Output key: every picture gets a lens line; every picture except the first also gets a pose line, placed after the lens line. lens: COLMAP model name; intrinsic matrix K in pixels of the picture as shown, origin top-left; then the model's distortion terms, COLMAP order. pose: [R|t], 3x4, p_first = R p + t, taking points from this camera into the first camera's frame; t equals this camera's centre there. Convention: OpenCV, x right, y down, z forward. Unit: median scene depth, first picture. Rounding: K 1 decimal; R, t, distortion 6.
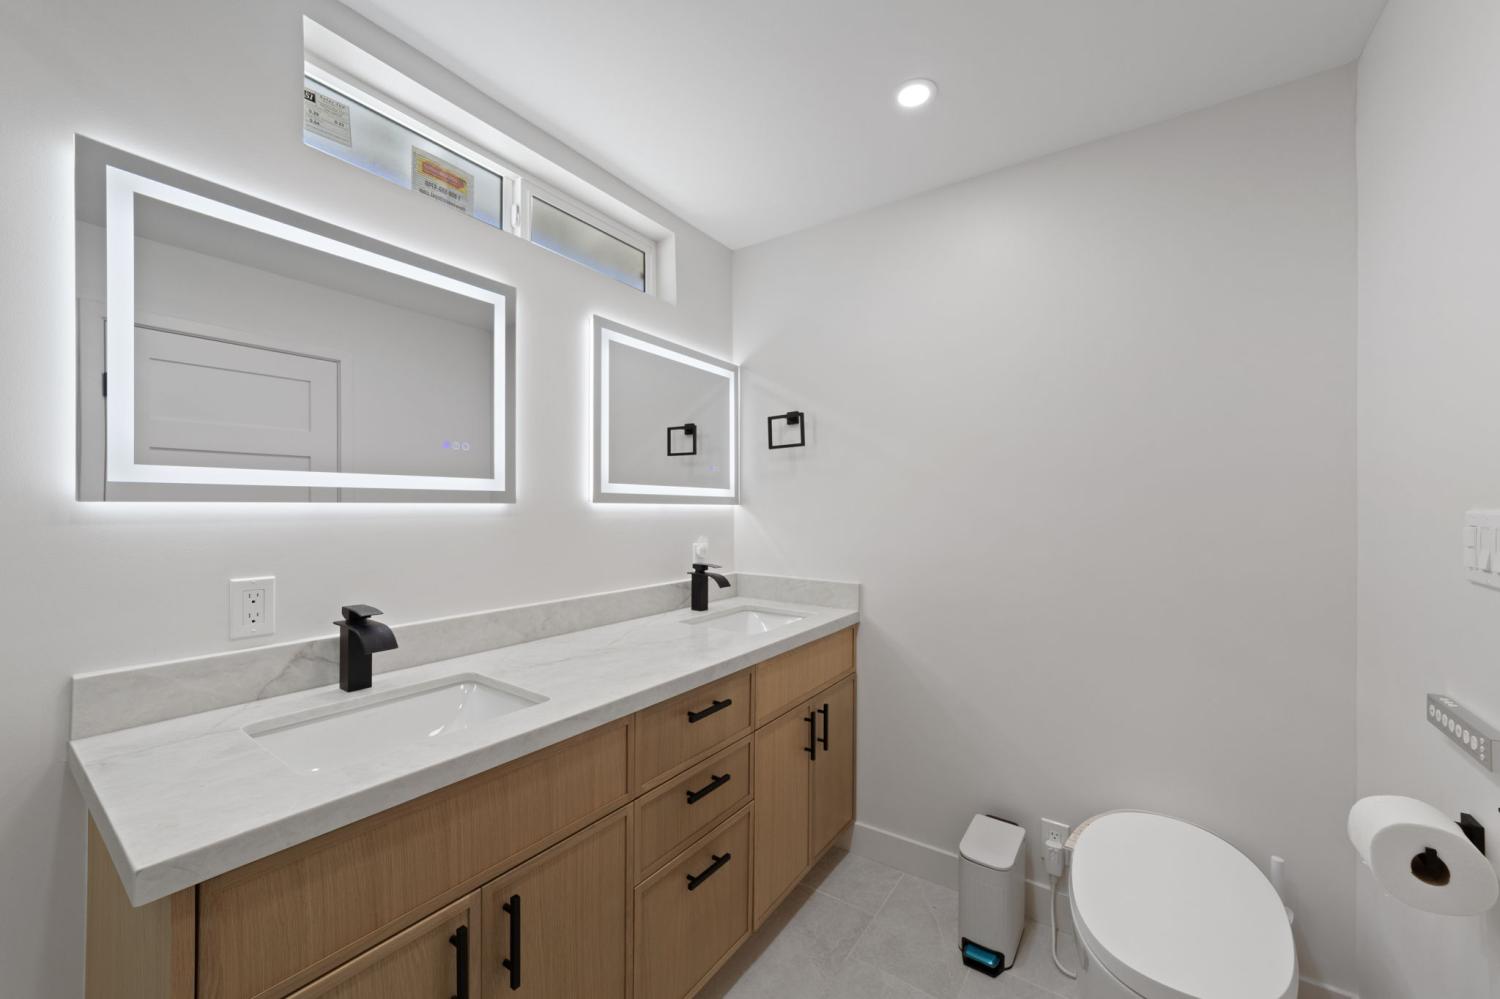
lens RADIAL K [[569.5, 0, 753.2], [0, 569.5, 508.6], [0, 0, 1]] dist [-0.010646, 0.000722]
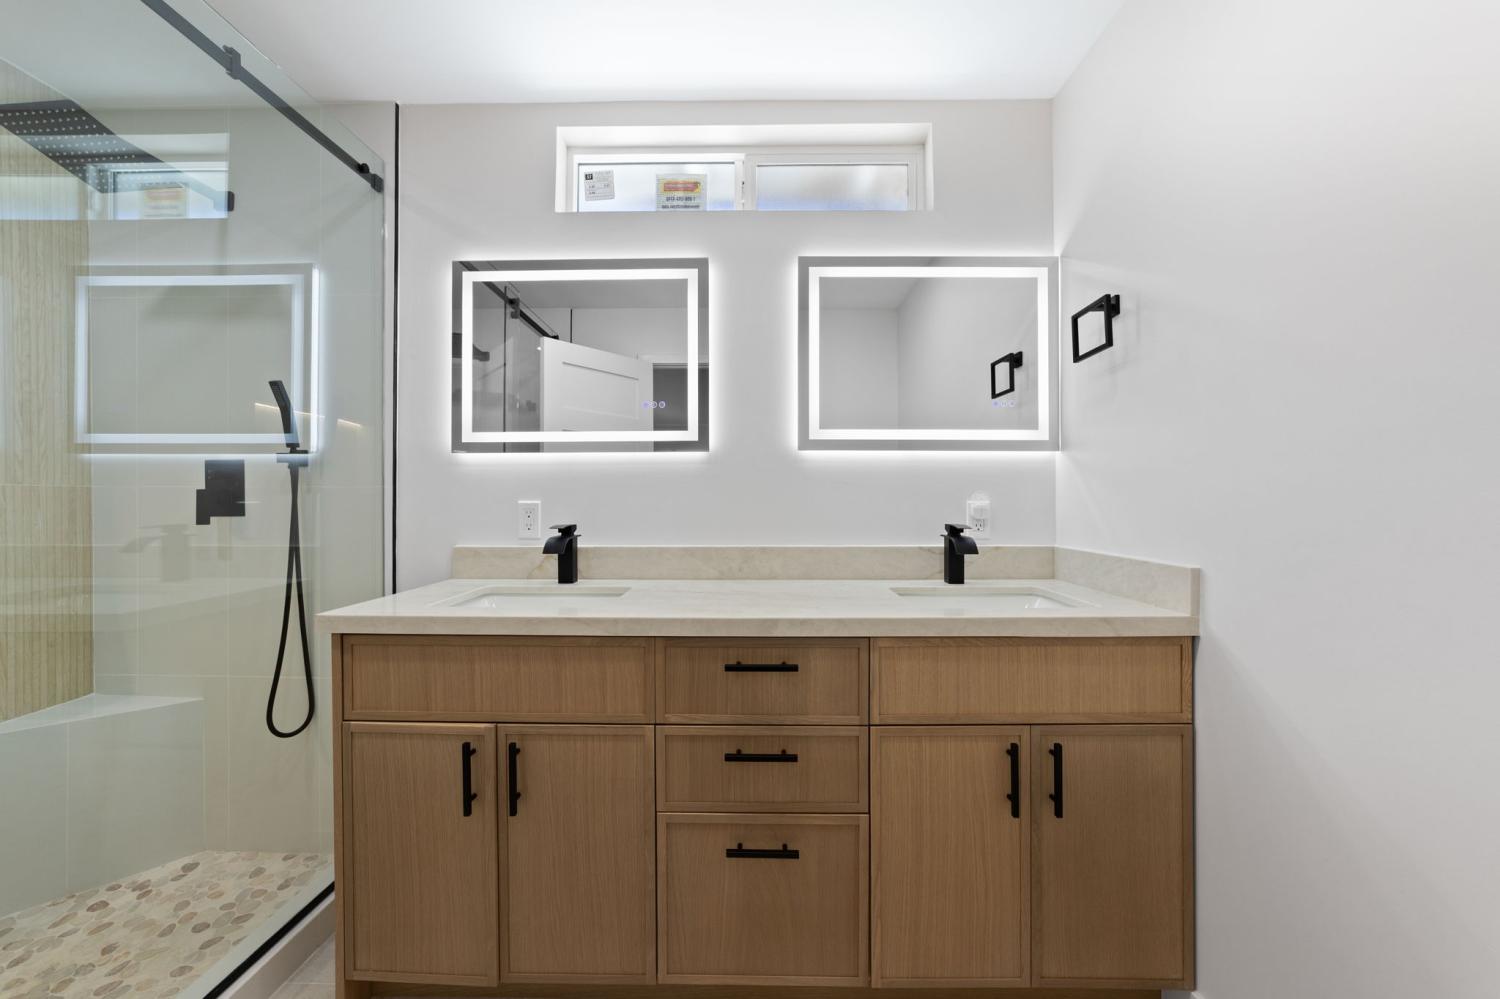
lens RADIAL K [[588.2, 0, 750.0], [0, 588.2, 499.5], [0, 0, 1]] dist [-0.012589, 0.000236]
pose [[0.555341, -0.005284, -0.831606, 0.518897], [0.002127, 0.999986, -0.004934, 0.080592], [0.831620, 0.000971, 0.555344, 0.383056]]
